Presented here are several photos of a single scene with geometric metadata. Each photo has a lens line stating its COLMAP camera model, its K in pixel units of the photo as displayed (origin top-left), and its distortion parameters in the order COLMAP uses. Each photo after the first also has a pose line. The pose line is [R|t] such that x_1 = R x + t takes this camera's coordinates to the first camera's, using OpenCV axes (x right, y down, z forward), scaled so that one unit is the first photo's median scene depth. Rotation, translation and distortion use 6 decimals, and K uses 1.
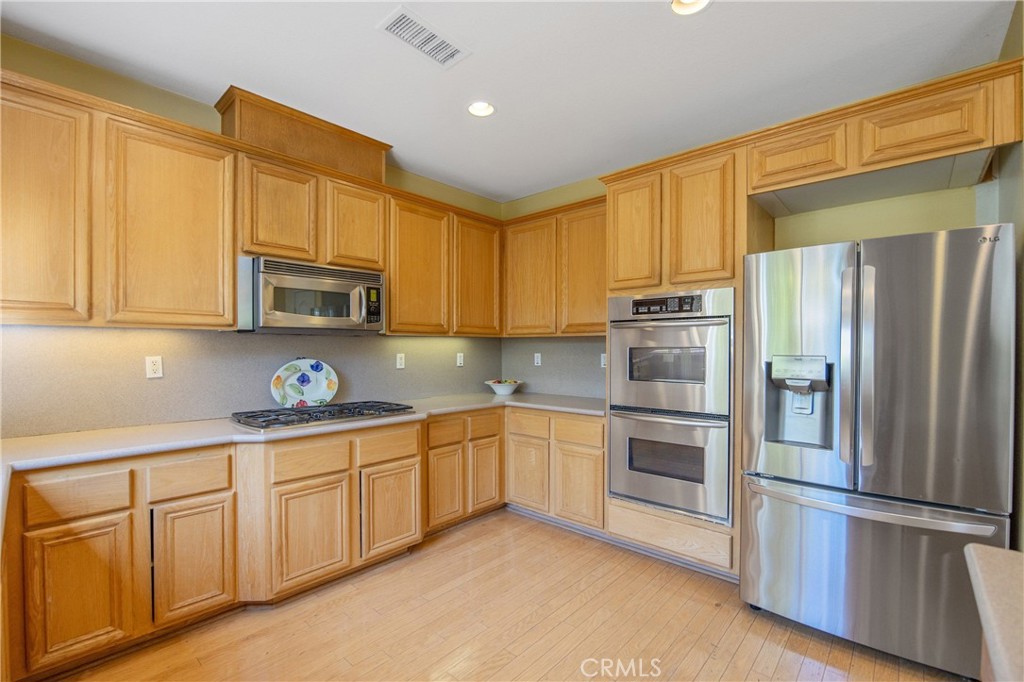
lens RADIAL K [[455.0, 0, 512.2], [0, 455.0, 353.7], [0, 0, 1]] dist [-0.002168, -0.000372]
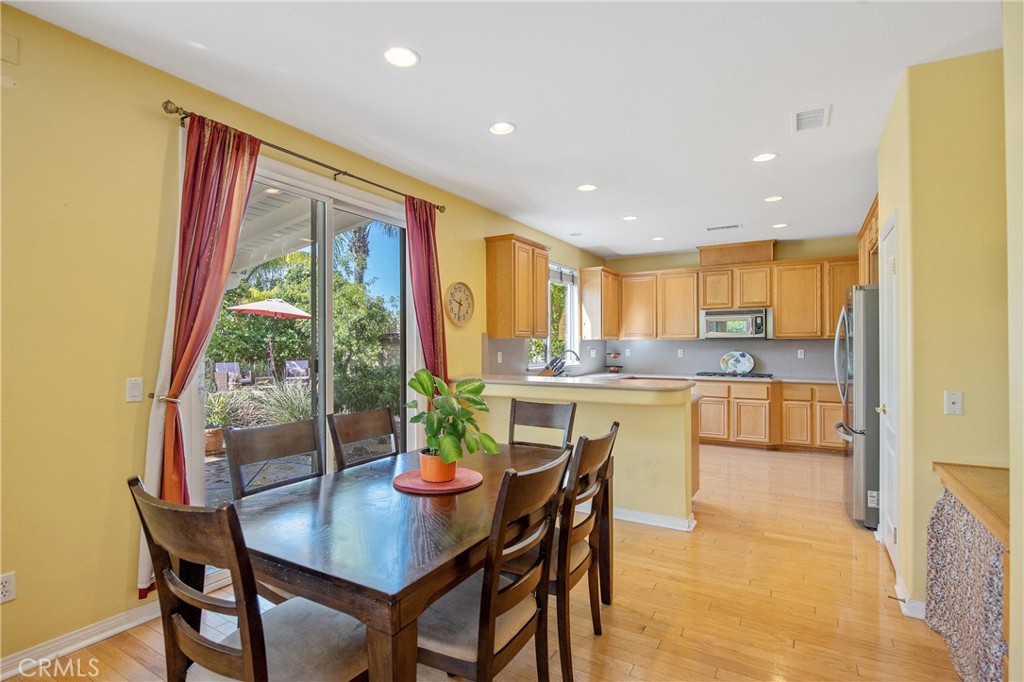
lens RADIAL K [[494.1, 0, 512.0], [0, 494.1, 341.0], [0, 0, 1]] dist [-0.011968, 0.000051]
pose [[0.186838, -0.011744, -0.982320, 1.676744], [-0.010730, 0.999845, -0.013994, 0.007006], [0.982332, 0.013155, 0.186683, -0.496507]]
